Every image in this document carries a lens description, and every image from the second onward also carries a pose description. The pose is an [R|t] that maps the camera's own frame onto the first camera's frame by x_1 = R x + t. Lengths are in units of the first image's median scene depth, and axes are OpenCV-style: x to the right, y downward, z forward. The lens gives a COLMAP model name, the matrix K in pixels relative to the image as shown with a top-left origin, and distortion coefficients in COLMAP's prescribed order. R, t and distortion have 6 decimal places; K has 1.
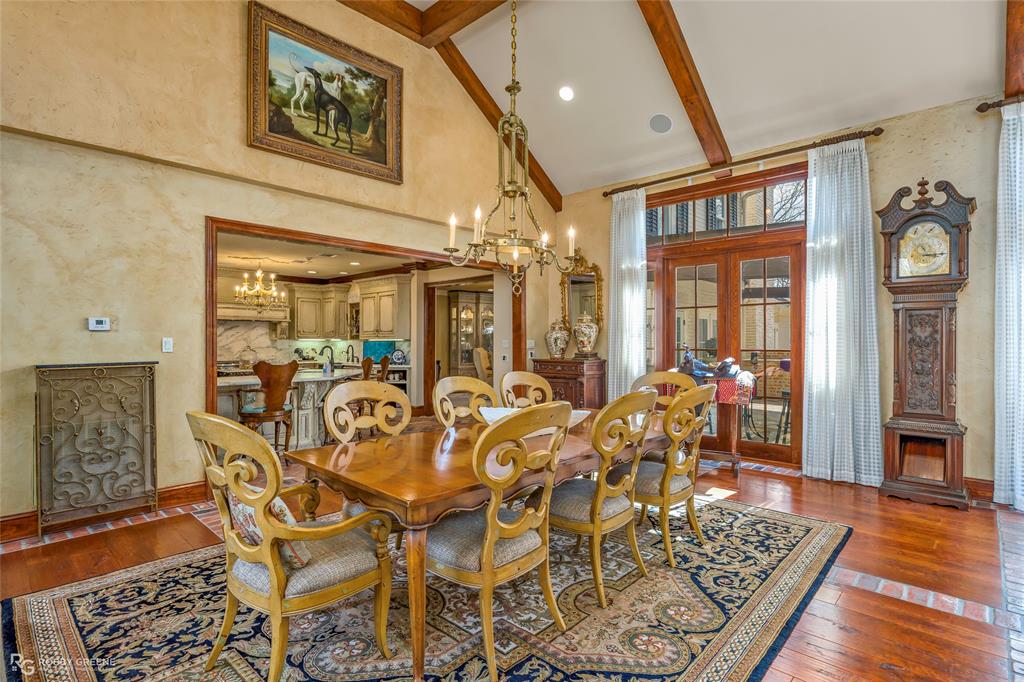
lens RADIAL K [[504.5, 0, 514.4], [0, 504.5, 341.7], [0, 0, 1]] dist [-0.007373, 0.003462]
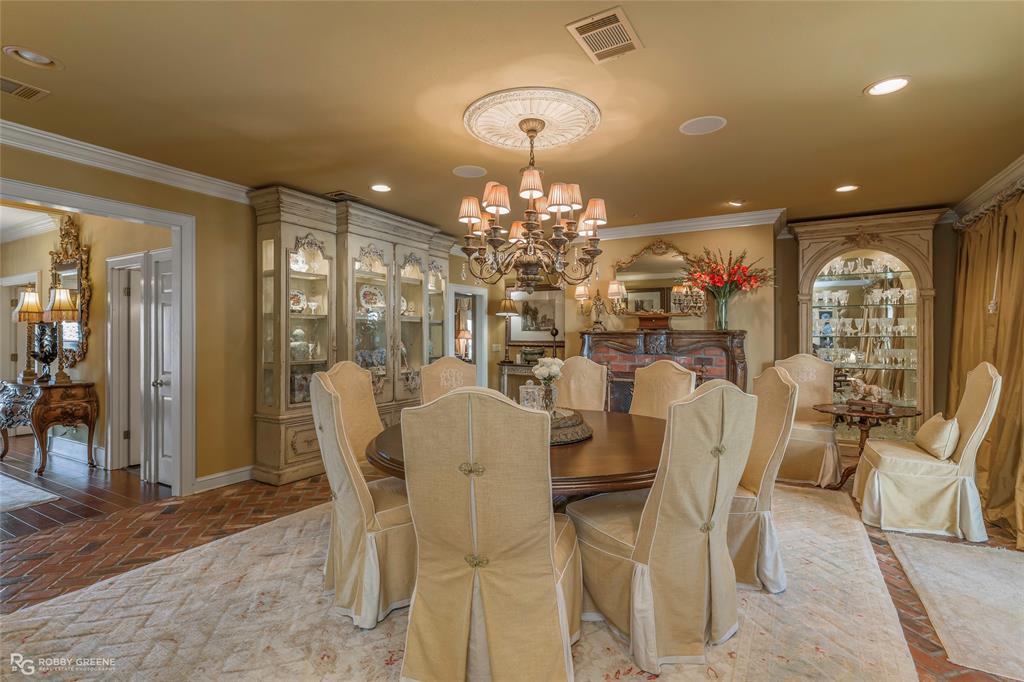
lens RADIAL K [[487.4, 0, 511.9], [0, 487.4, 339.7], [0, 0, 1]] dist [-0.006059, -0.000287]
pose [[0.973395, 0.003717, 0.229104, -0.034487], [-0.003374, 0.999993, -0.001888, 0.000058], [-0.229109, 0.001065, 0.973400, 0.637600]]
